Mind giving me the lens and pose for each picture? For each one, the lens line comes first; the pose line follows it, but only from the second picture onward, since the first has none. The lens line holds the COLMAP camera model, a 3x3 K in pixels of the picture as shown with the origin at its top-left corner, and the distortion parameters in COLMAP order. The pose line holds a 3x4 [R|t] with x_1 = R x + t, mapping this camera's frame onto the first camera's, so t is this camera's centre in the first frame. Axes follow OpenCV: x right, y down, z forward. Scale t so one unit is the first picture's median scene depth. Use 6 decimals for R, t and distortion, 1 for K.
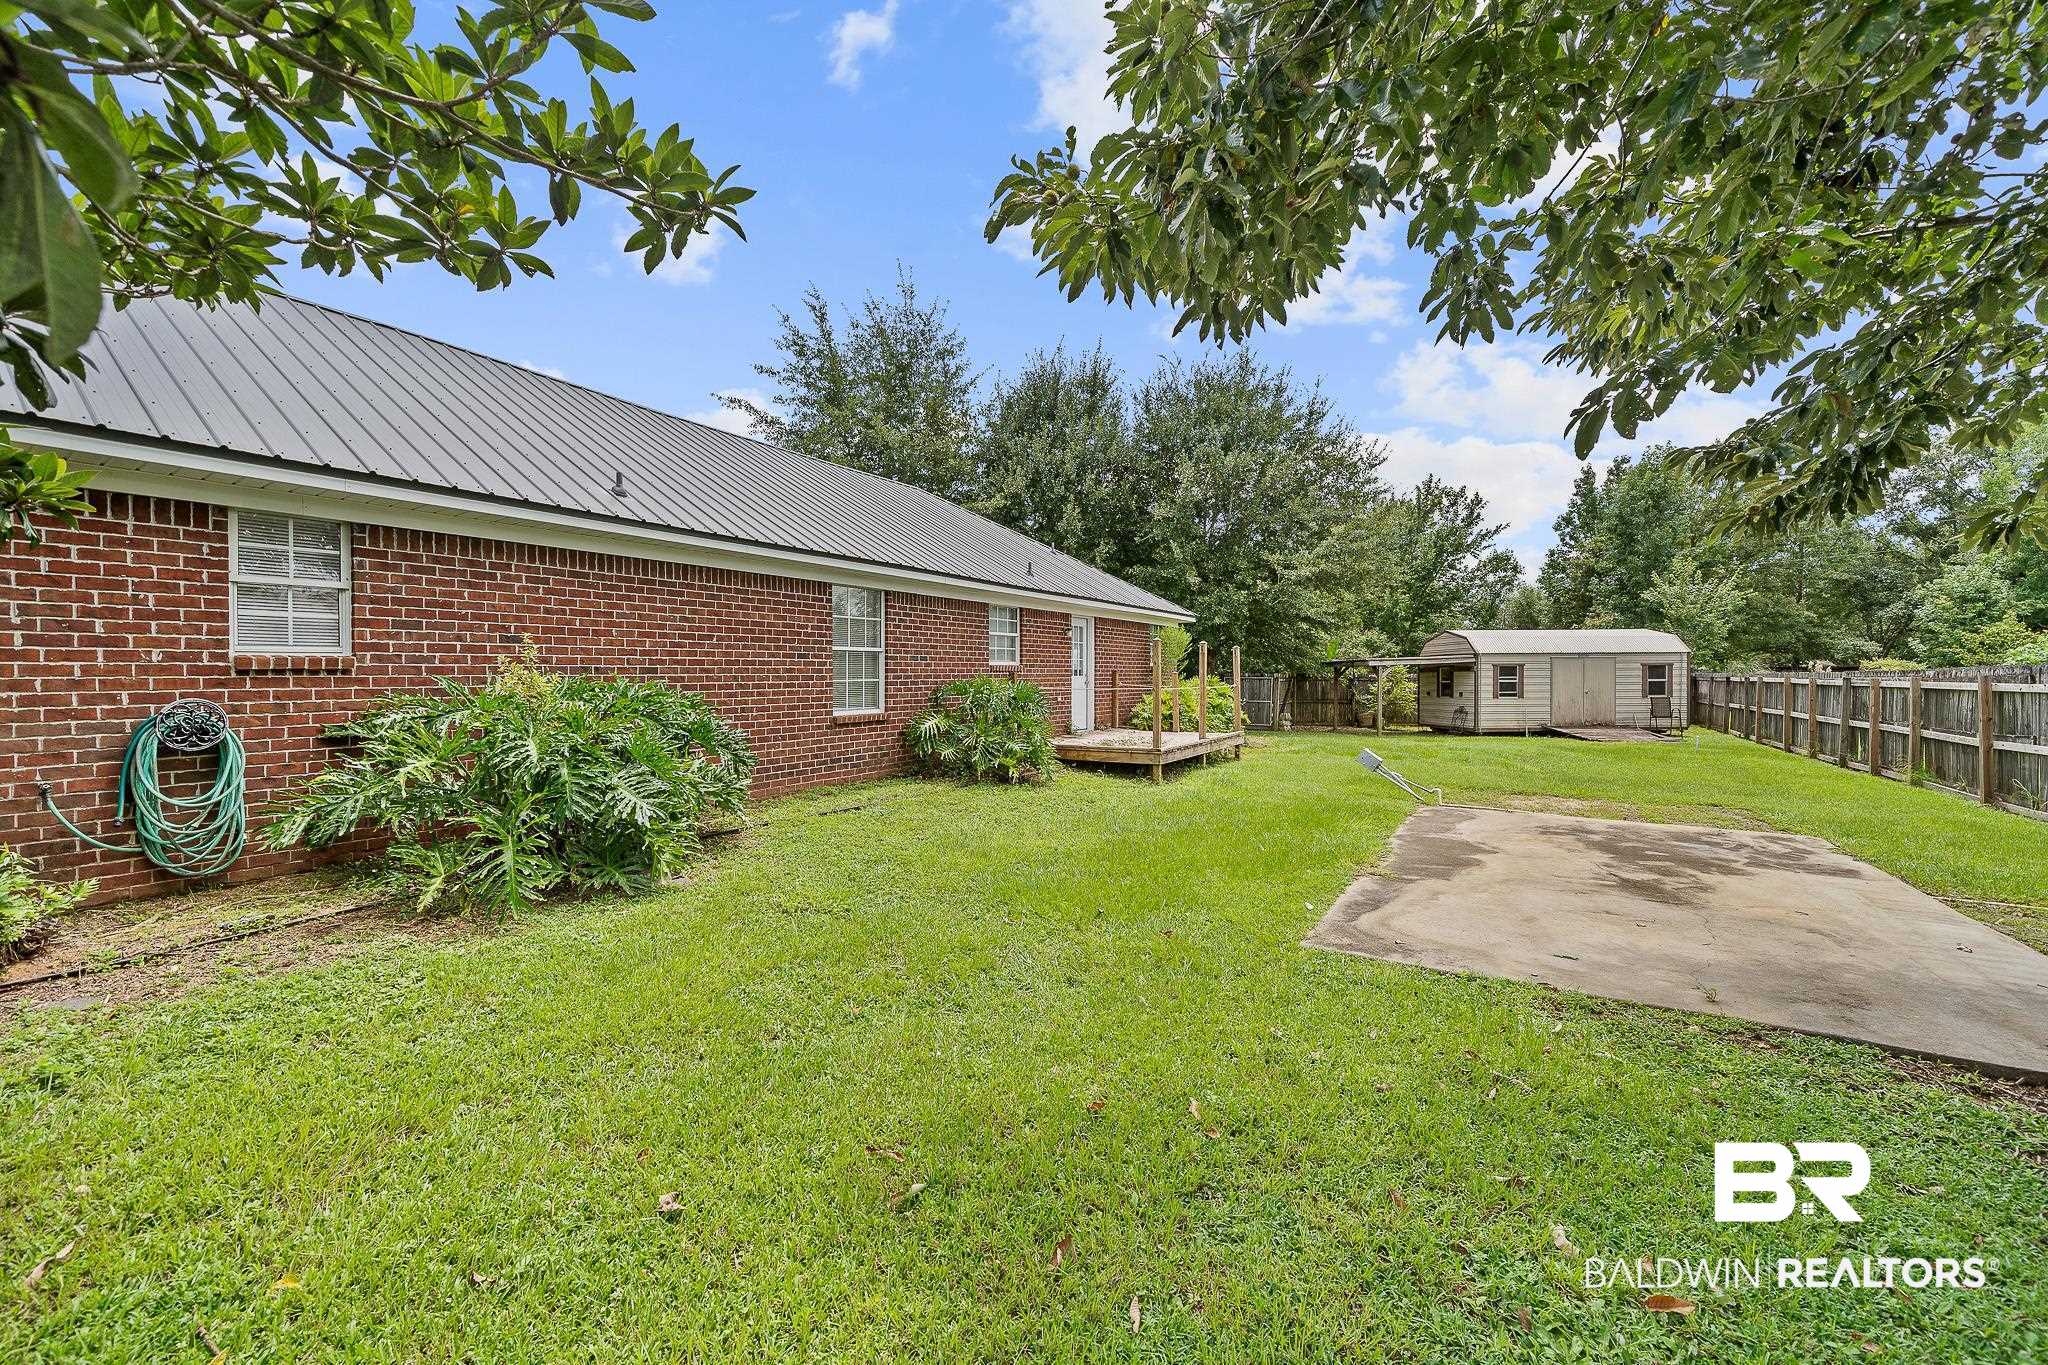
lens RADIAL K [[803.1, 0, 1024.0], [0, 803.1, 682.5], [0, 0, 1]] dist [-0.001907, -0.000156]
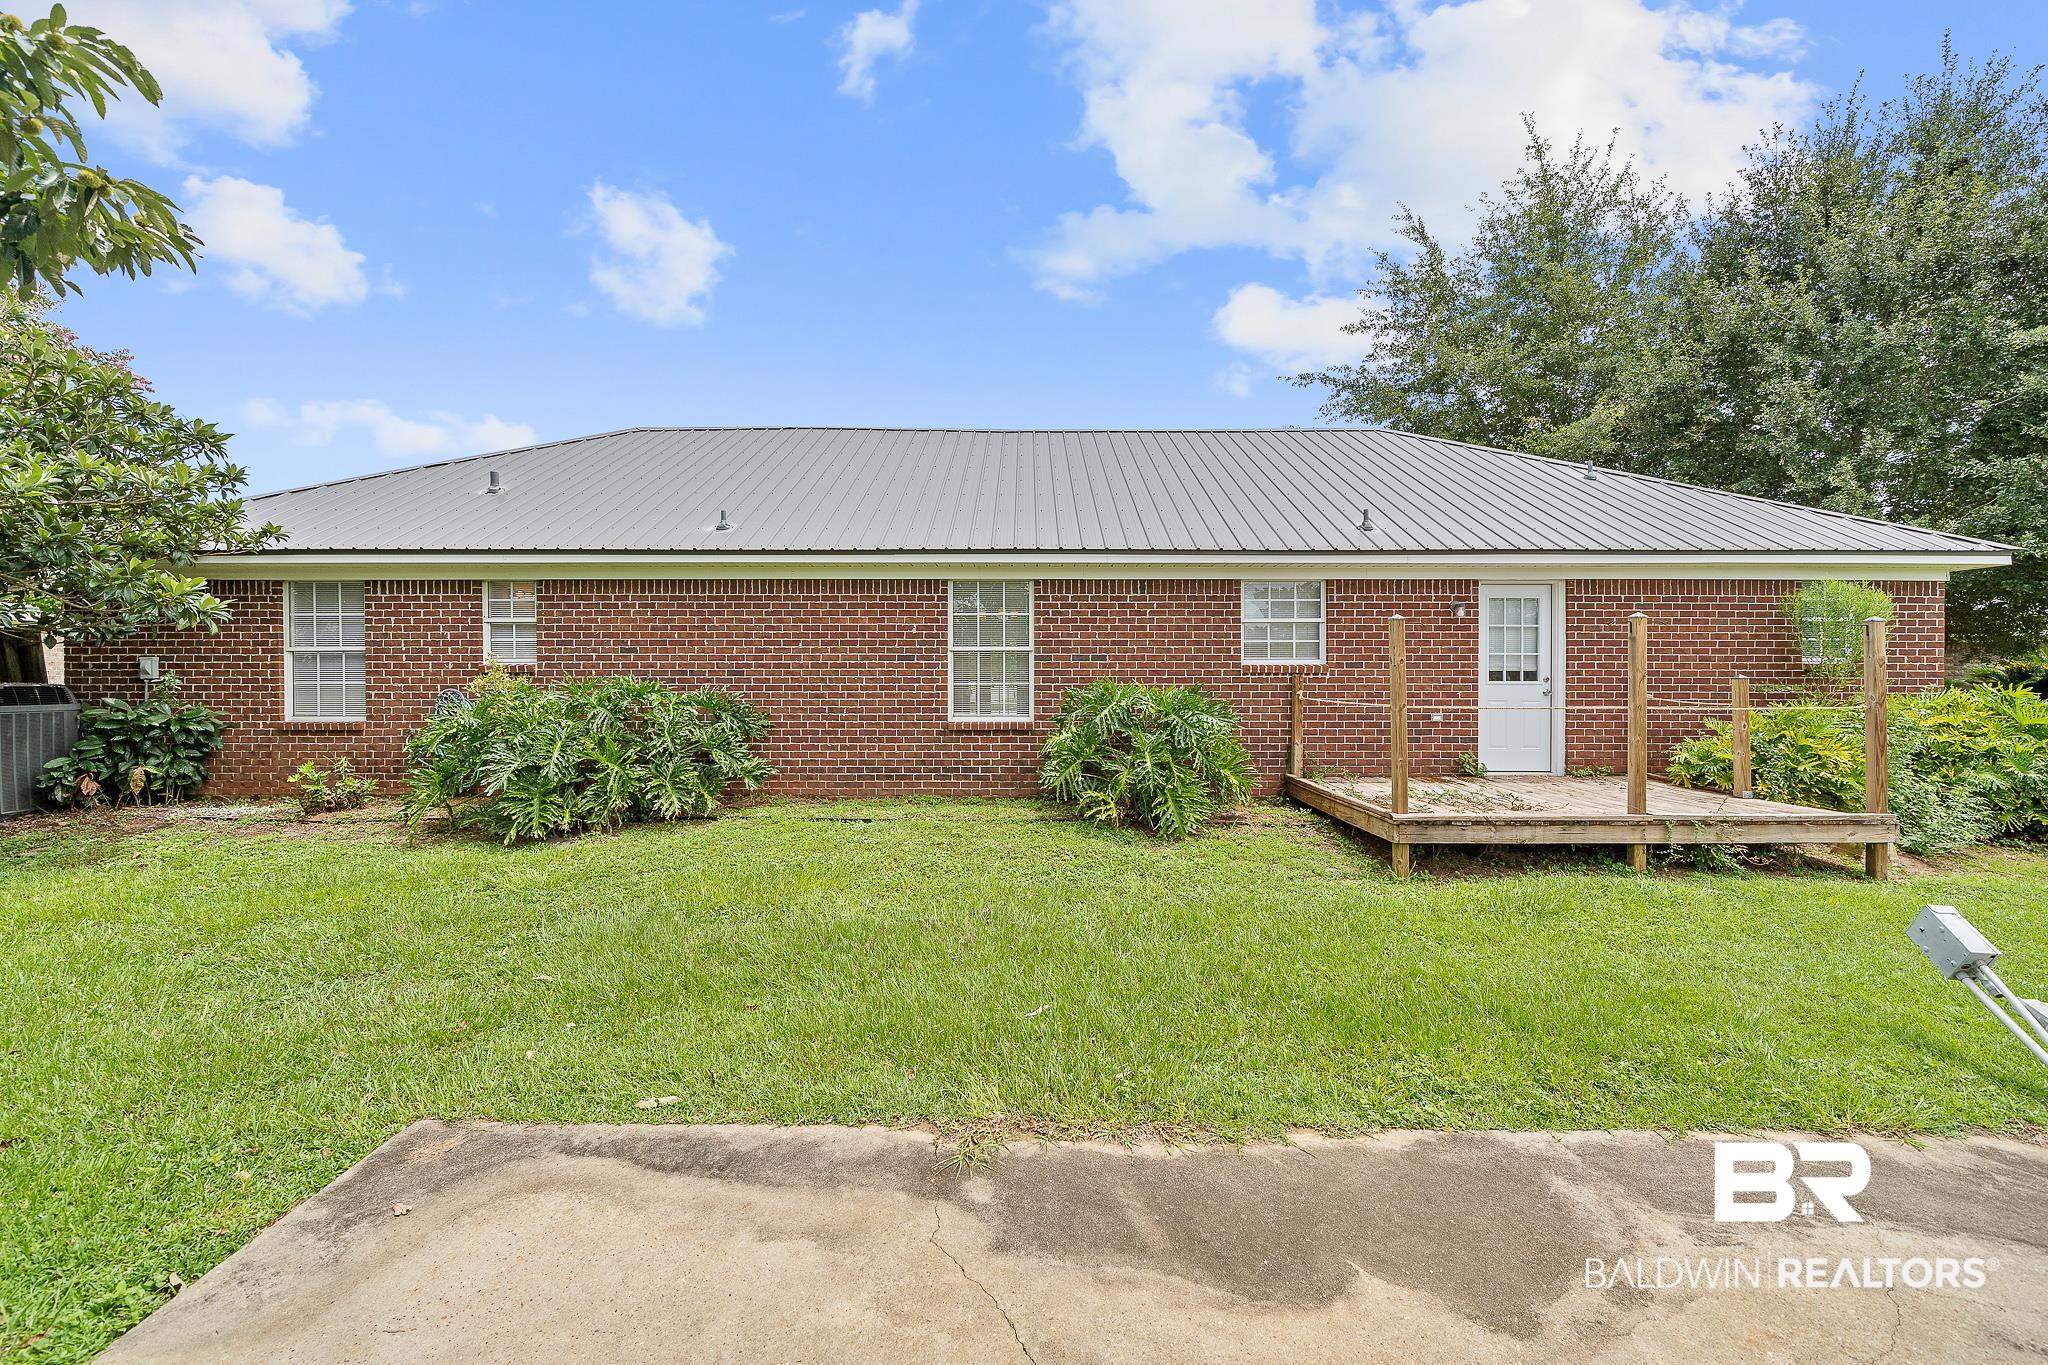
lens RADIAL K [[803.1, 0, 1024.0], [0, 803.1, 682.5], [0, 0, 1]] dist [-0.001907, -0.000156]
pose [[0.522909, 0.009998, -0.852330, 0.743416], [-0.011485, 0.999923, 0.004683, -0.011017], [0.852311, 0.007340, 0.522984, 0.722523]]
